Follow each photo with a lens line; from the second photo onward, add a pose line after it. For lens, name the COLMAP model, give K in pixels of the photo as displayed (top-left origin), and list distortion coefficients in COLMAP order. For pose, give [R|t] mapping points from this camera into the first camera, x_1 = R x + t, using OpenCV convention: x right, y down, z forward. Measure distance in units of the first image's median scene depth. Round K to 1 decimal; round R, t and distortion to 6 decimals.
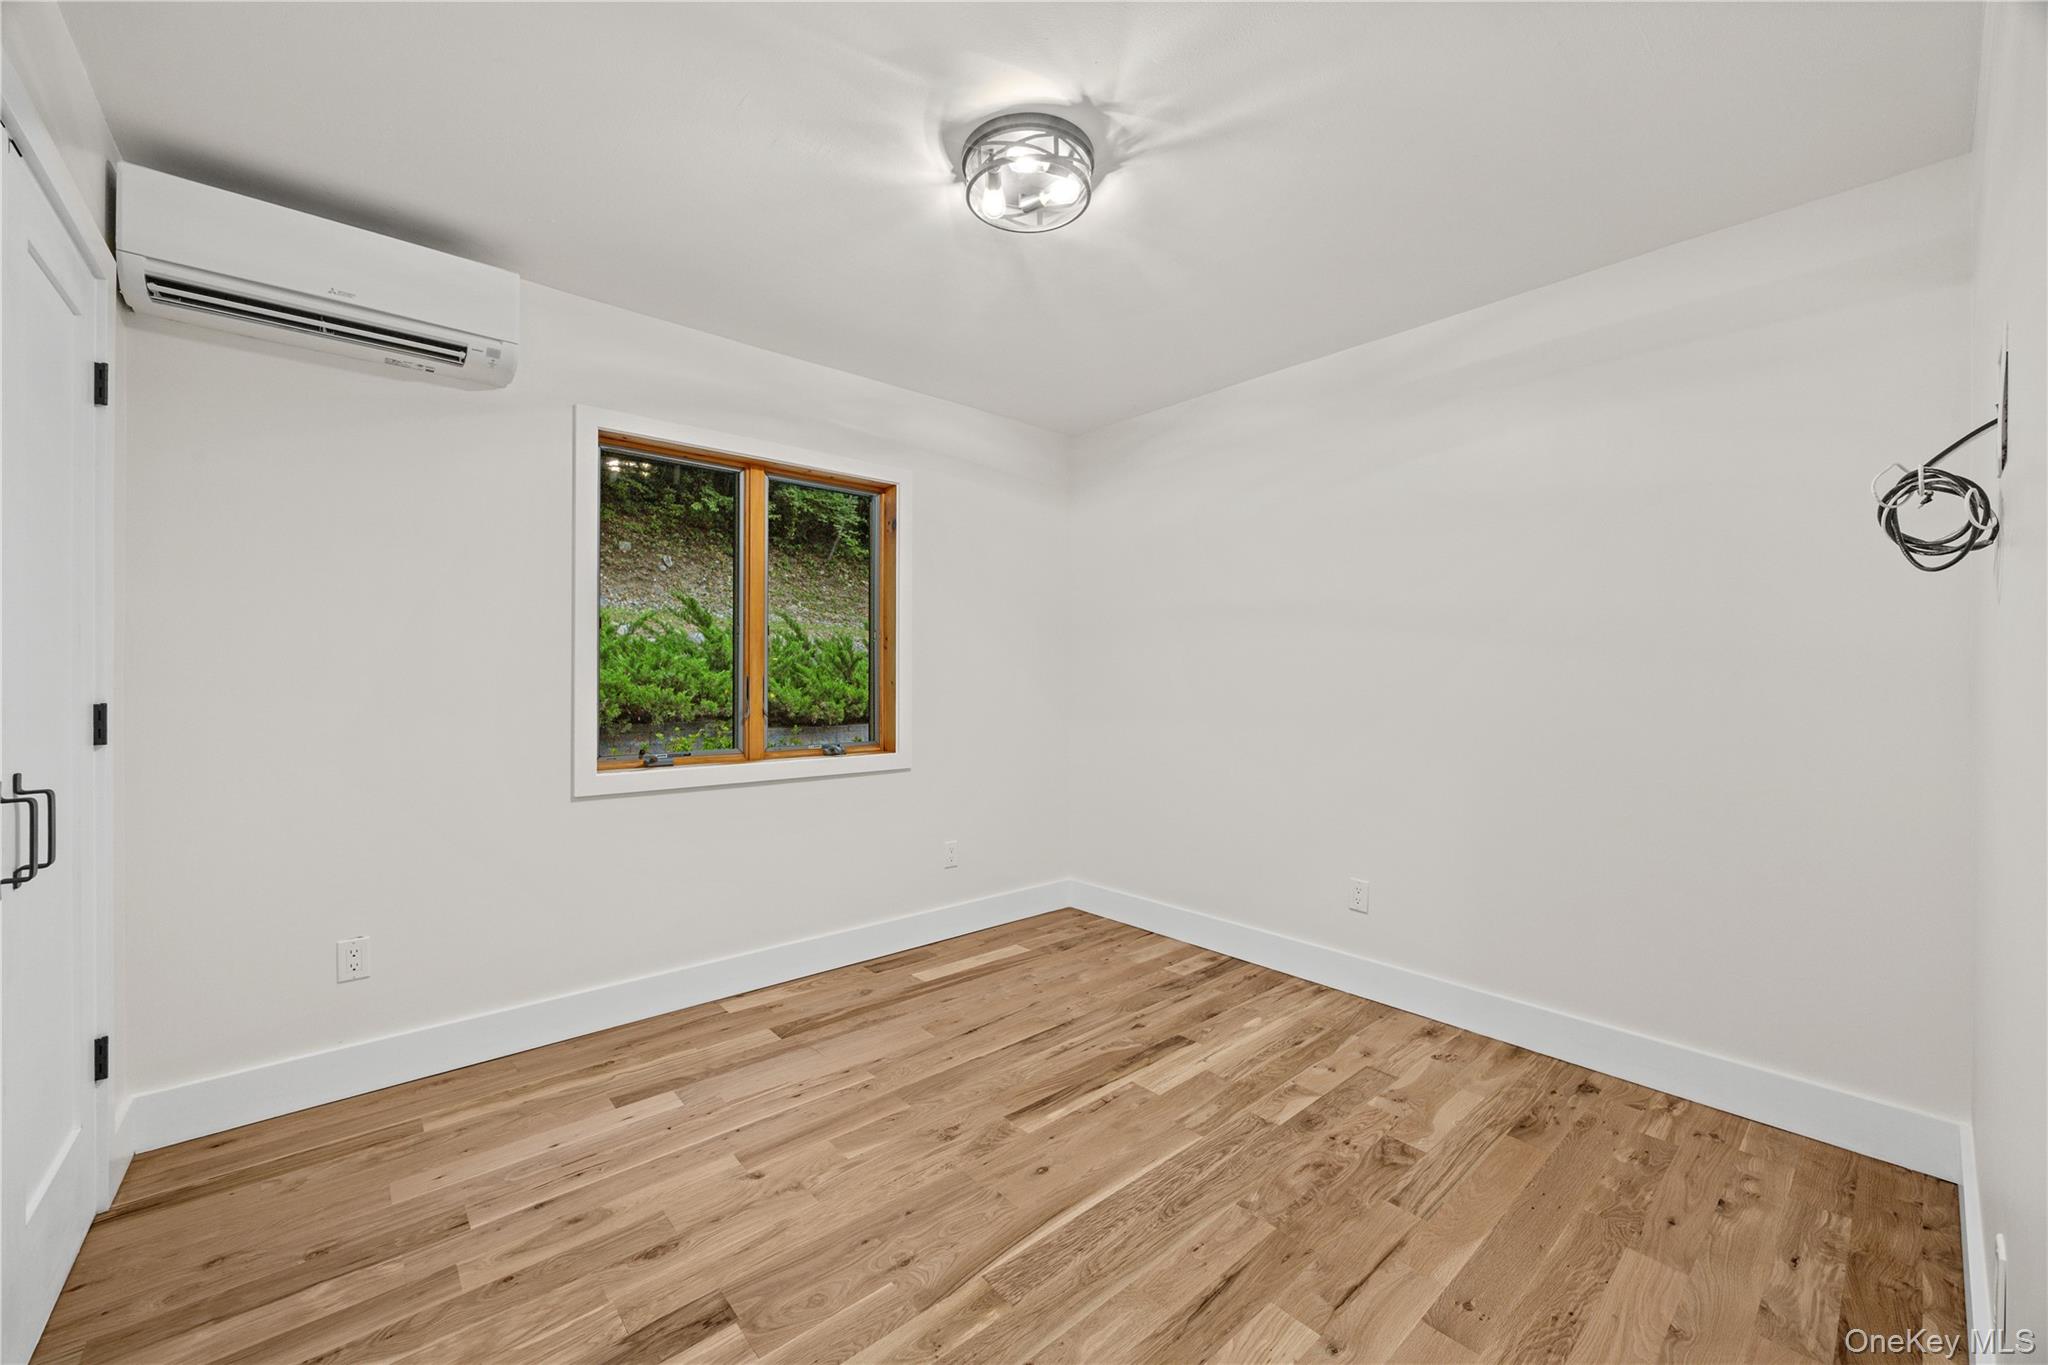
lens RADIAL K [[791.8, 0, 1024.0], [0, 791.8, 682.5], [0, 0, 1]] dist [0.000270, 0.003580]
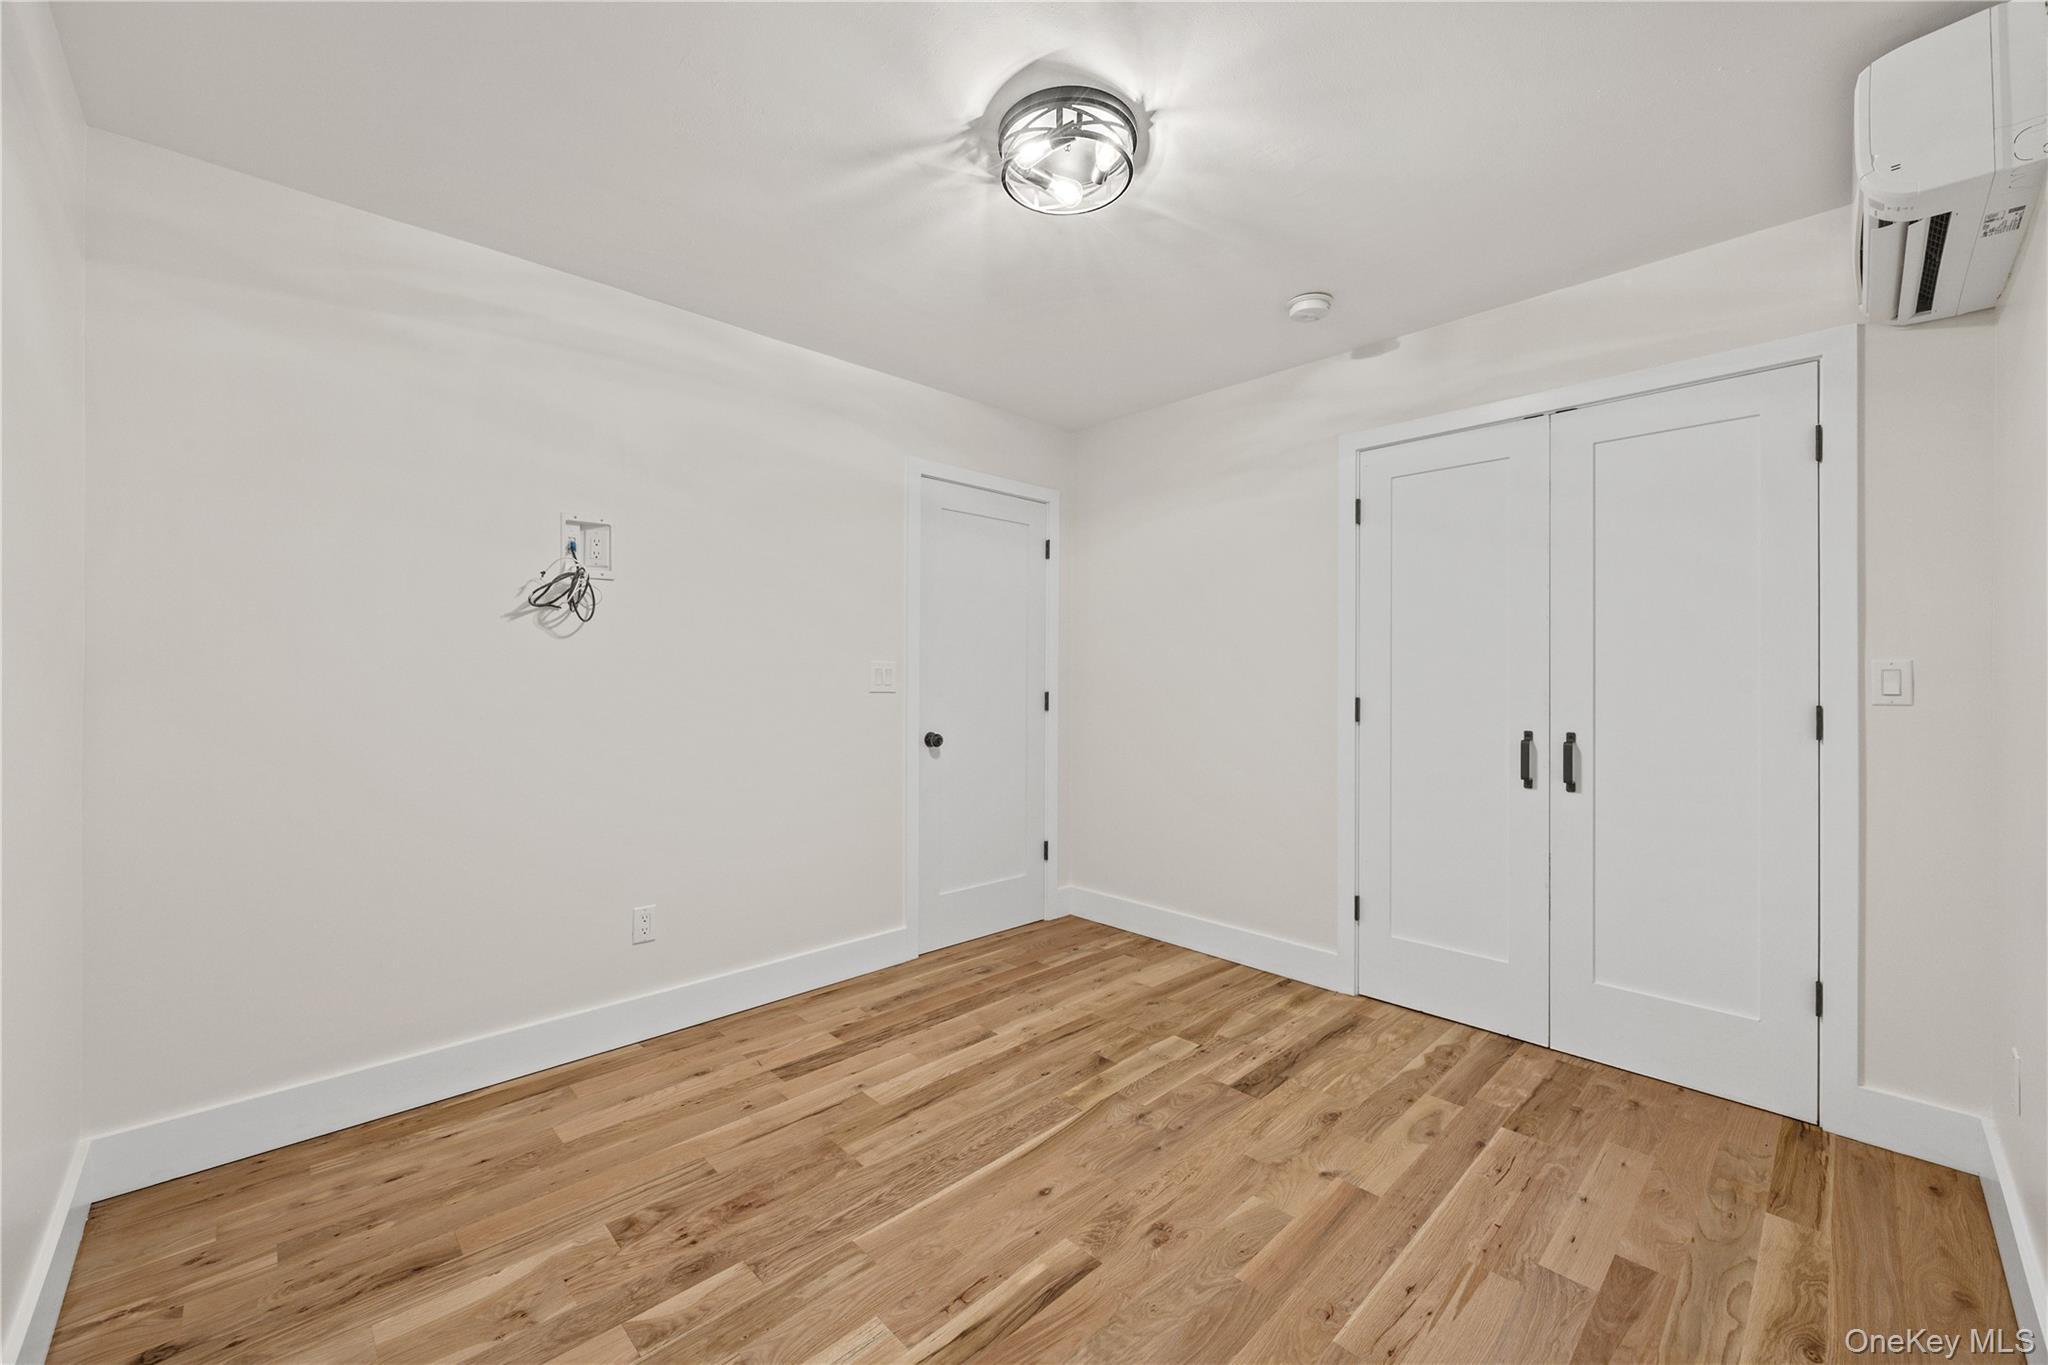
lens RADIAL K [[791.8, 0, 1024.0], [0, 791.8, 682.5], [0, 0, 1]] dist [0.000270, 0.003580]
pose [[-0.998778, -0.005687, -0.049100, 0.099940], [-0.006274, 0.999911, 0.011816, -0.013880], [0.049028, 0.012109, -0.998724, 1.961427]]
